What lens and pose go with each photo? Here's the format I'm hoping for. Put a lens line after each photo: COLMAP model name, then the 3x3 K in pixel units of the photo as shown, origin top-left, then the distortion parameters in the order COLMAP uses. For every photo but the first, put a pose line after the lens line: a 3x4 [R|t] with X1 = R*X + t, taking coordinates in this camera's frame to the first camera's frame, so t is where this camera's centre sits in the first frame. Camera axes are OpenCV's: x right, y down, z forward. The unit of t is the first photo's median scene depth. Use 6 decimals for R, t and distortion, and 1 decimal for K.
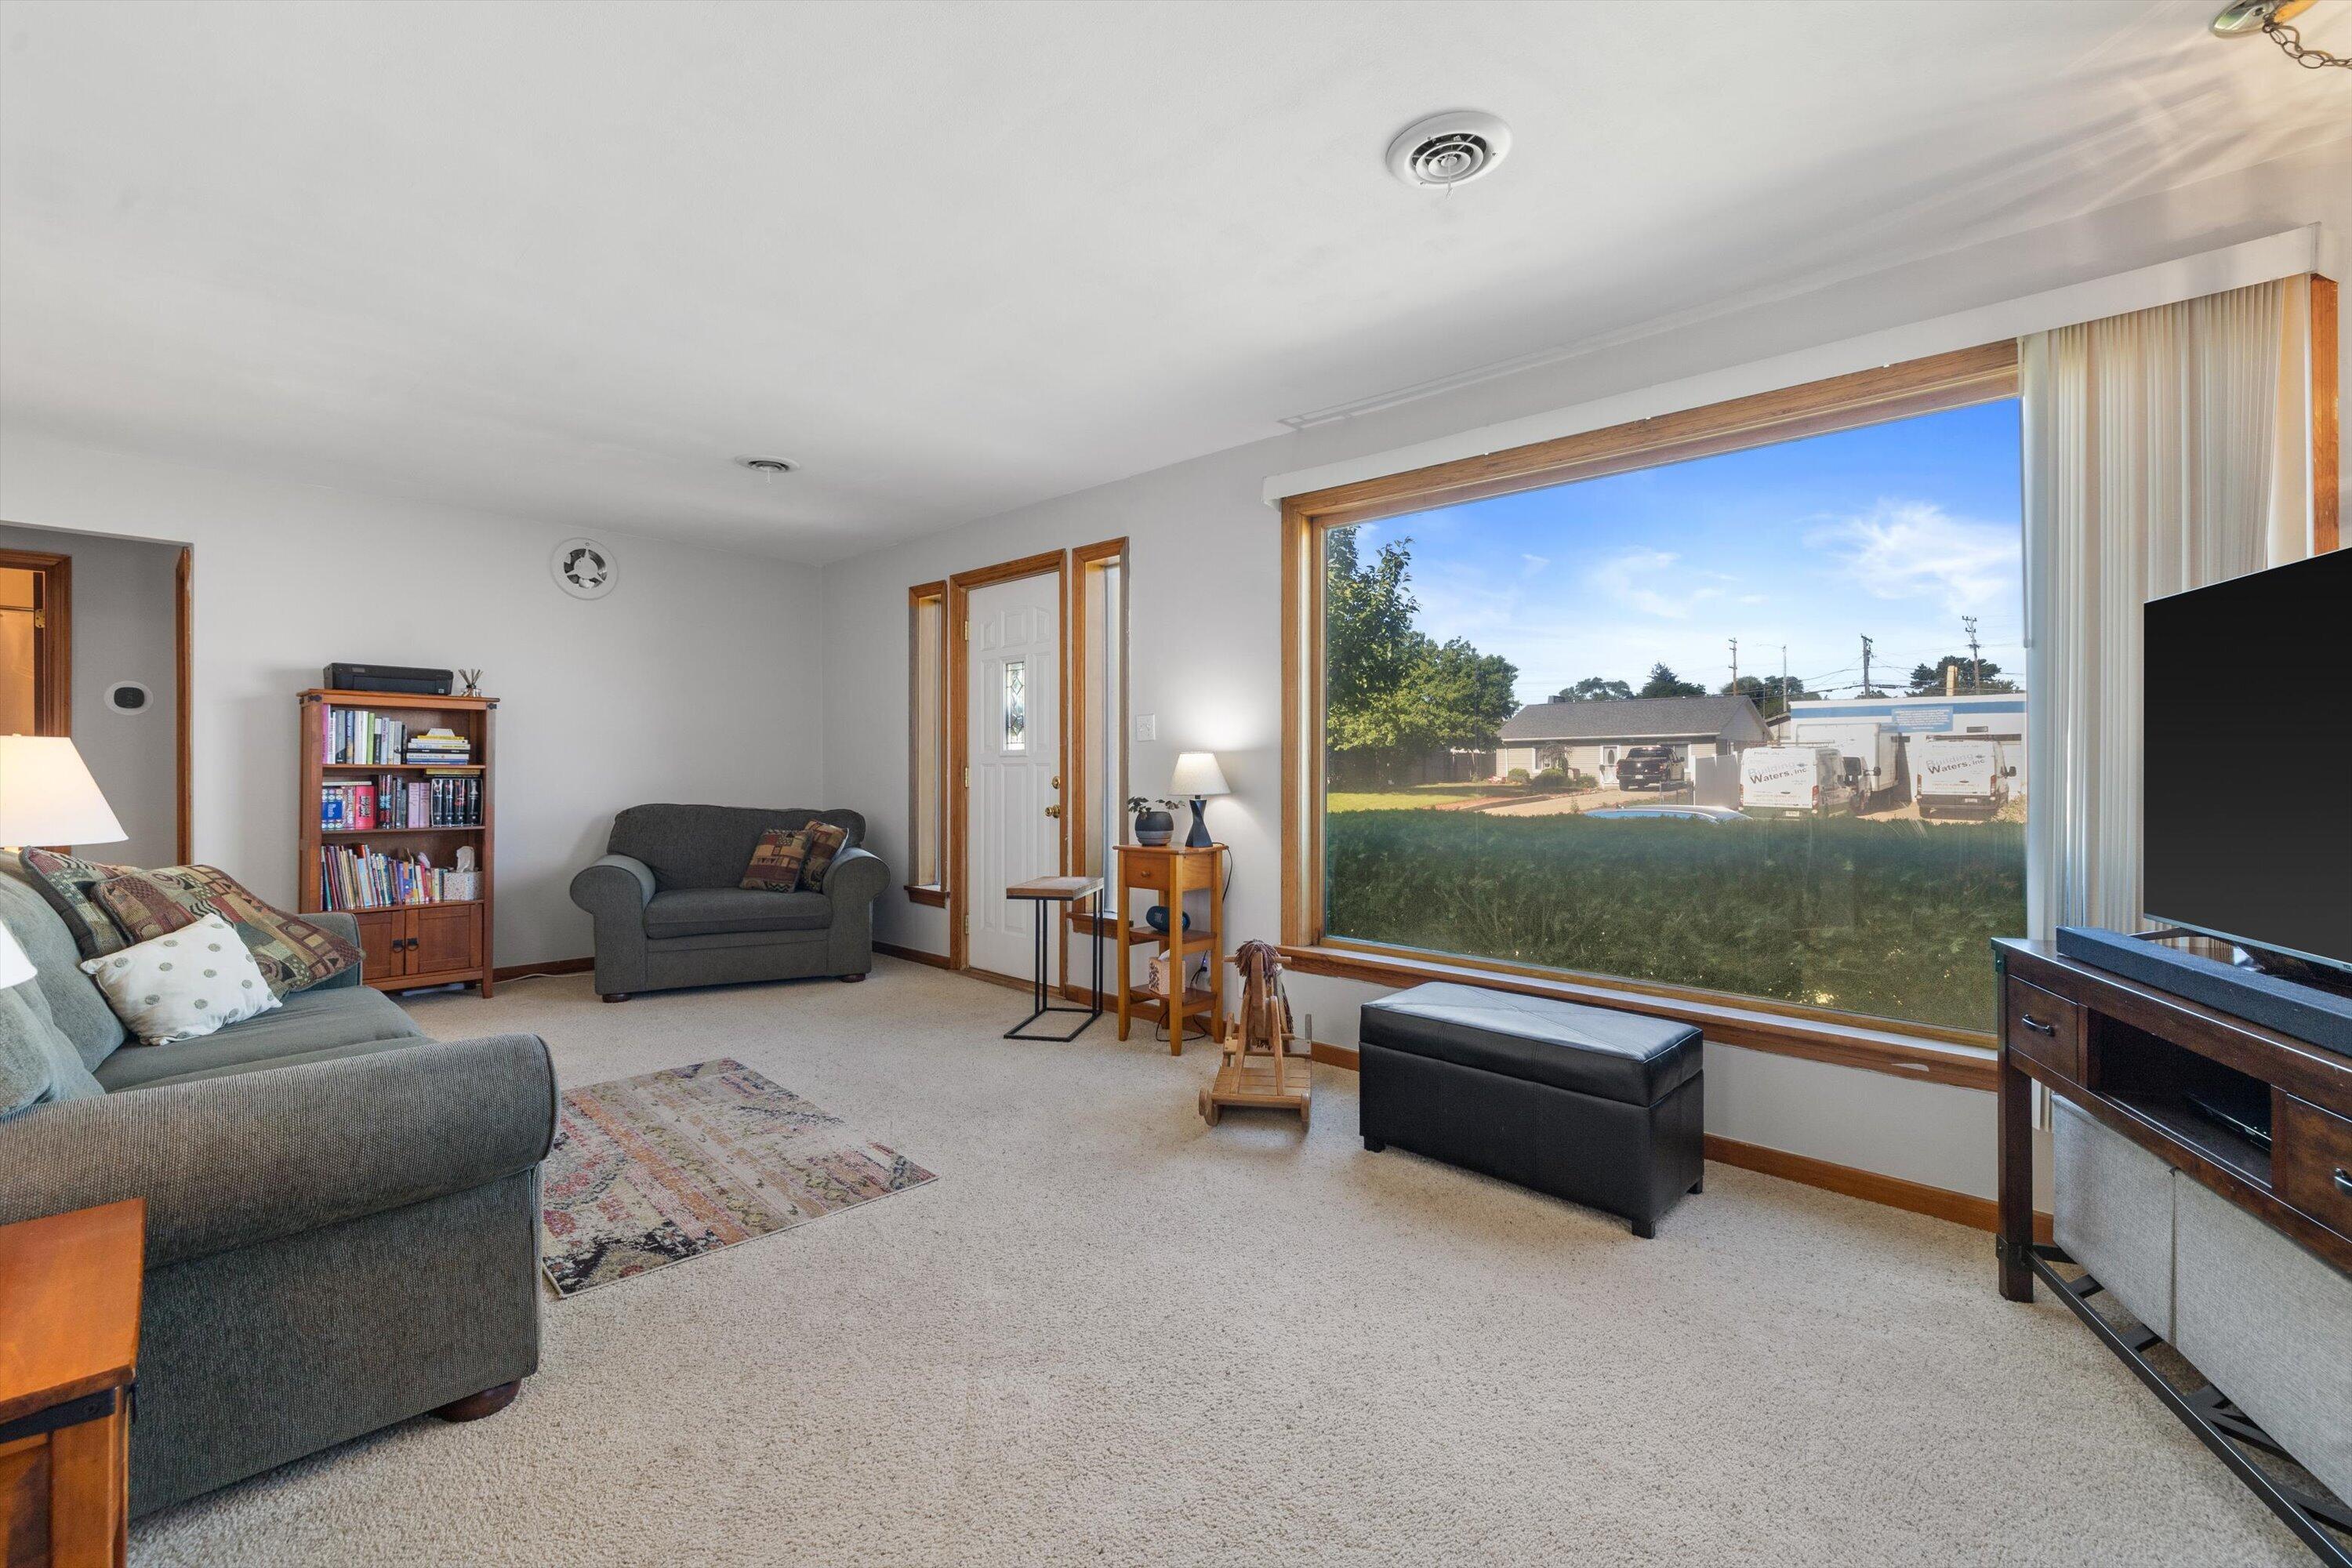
lens RADIAL K [[1009.9, 0, 1176.1], [0, 1009.9, 765.7], [0, 0, 1]] dist [-0.000596, -0.000062]
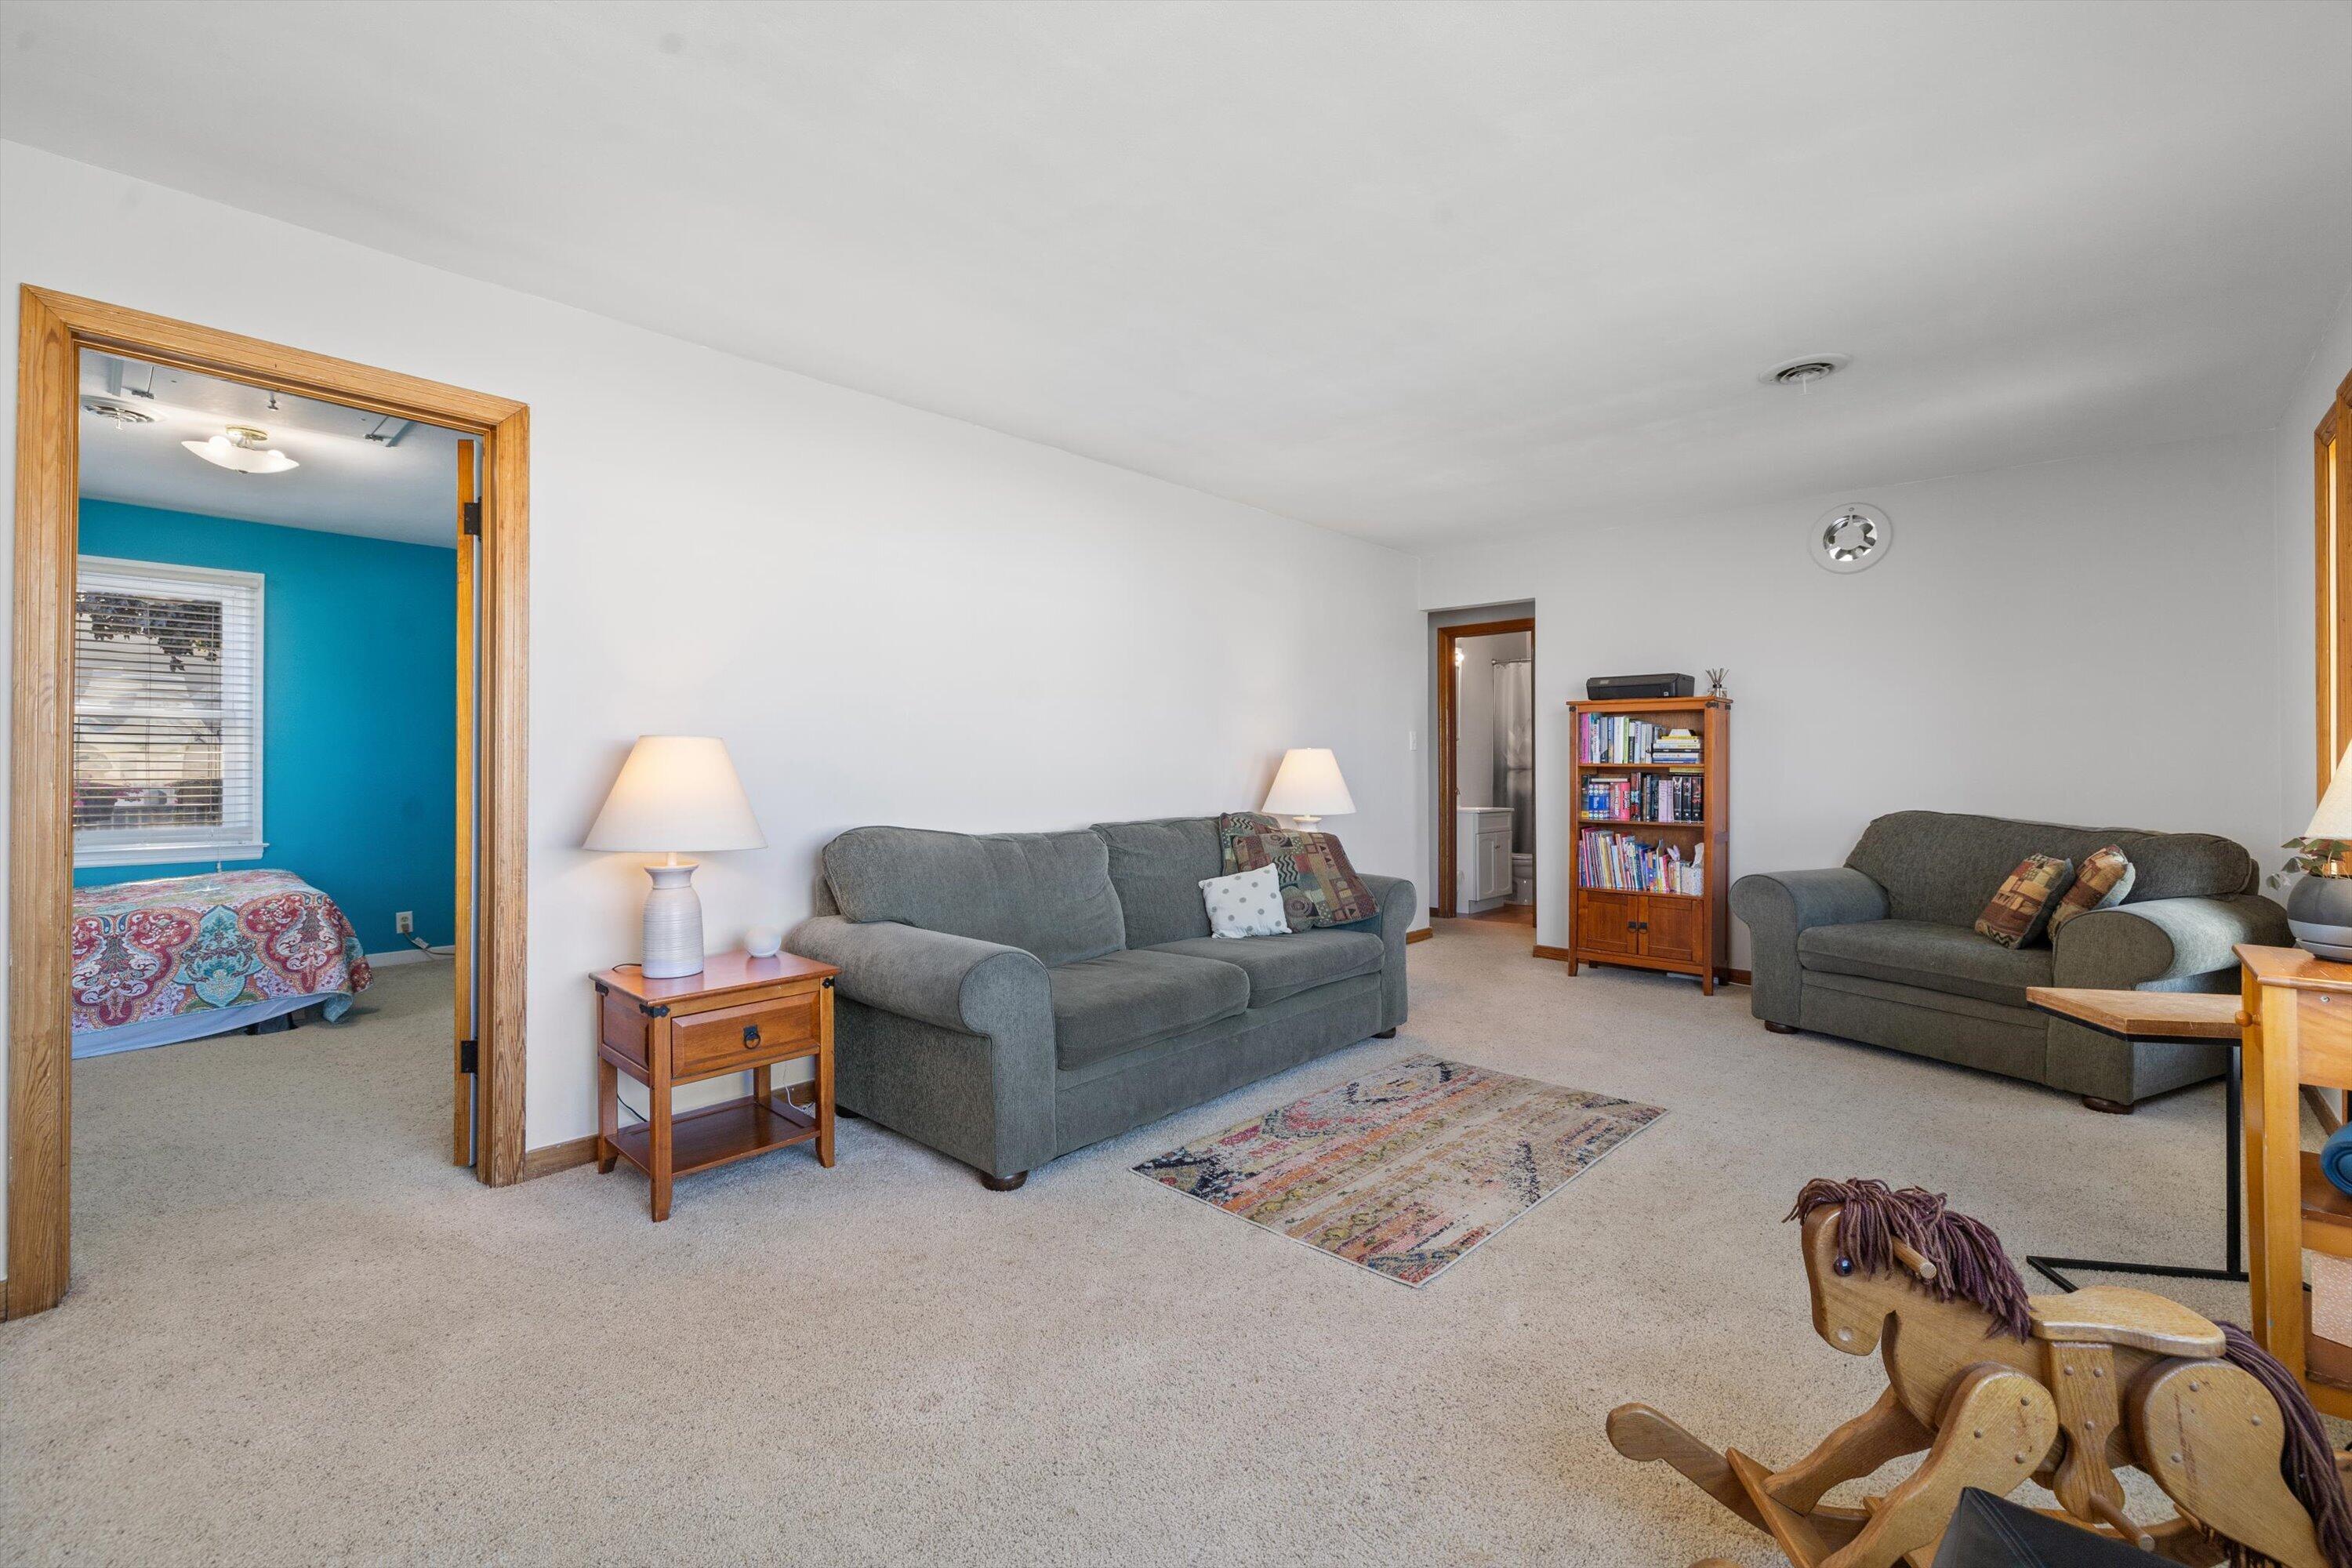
lens RADIAL K [[1009.9, 0, 1176.1], [0, 1009.9, 765.7], [0, 0, 1]] dist [-0.000596, -0.000062]
pose [[0.021721, -0.000388, -0.999764, 0.340183], [0.004778, 0.999989, -0.000284, -0.000927], [0.999753, -0.004771, 0.021723, 0.490598]]
